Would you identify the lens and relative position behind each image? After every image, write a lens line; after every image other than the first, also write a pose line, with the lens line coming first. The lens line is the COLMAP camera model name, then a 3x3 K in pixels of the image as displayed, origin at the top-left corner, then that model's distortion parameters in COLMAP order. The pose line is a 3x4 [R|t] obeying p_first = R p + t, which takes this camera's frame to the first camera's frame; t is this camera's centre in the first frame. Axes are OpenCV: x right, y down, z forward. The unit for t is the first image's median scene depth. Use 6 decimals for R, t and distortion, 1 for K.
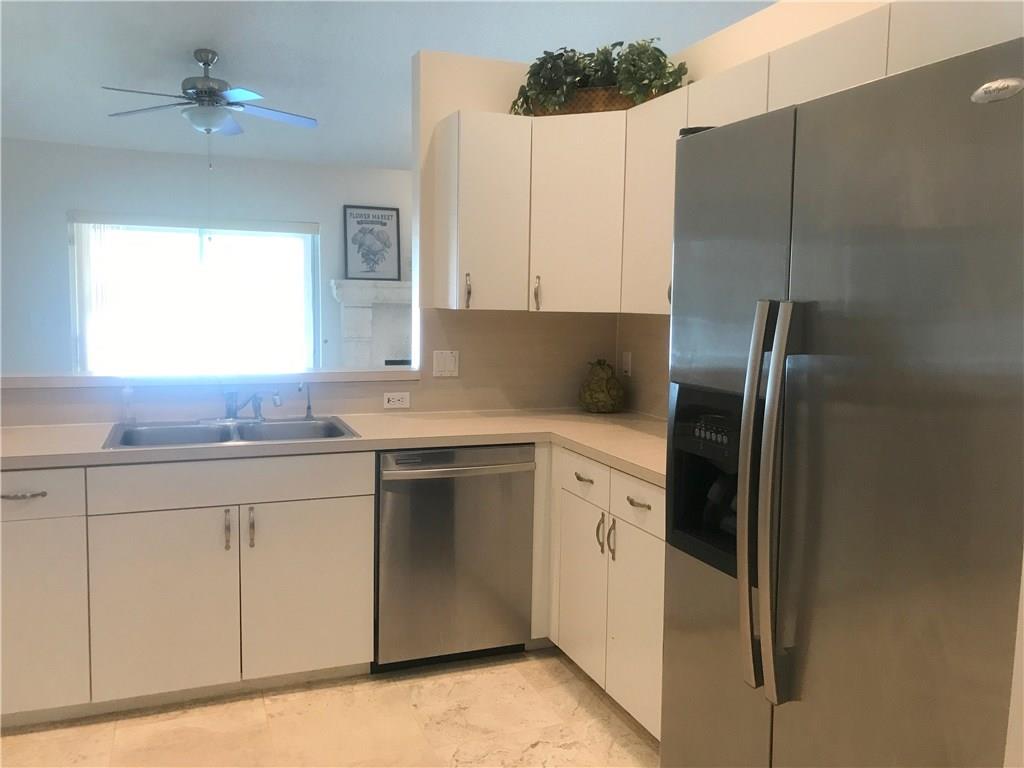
lens RADIAL K [[837.7, 0, 513.7], [0, 837.7, 384.2], [0, 0, 1]] dist [0.030712, -0.036712]
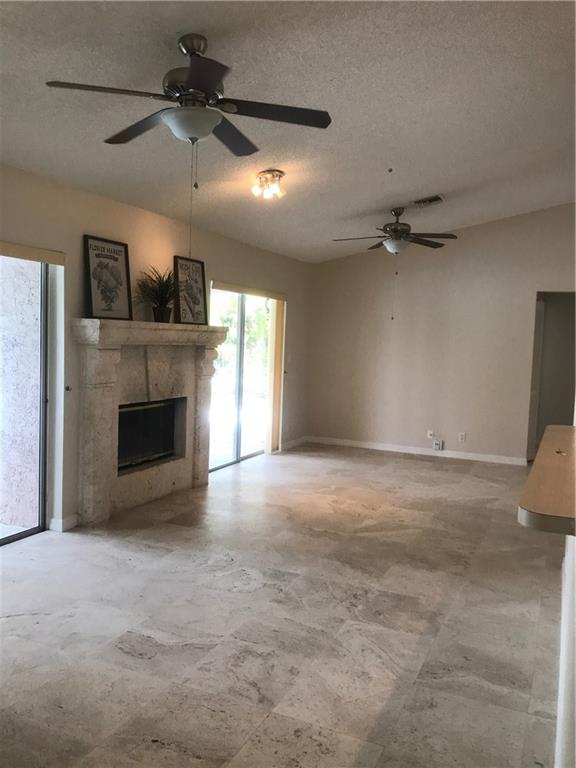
lens RADIAL K [[628.3, 0, 287.8], [0, 628.3, 382.6], [0, 0, 1]] dist [0.030712, -0.036712]
pose [[0.723278, -0.045428, 0.689061, -0.509217], [0.048125, 0.998724, 0.015329, -0.056140], [-0.688878, 0.022074, 0.724541, 0.366708]]
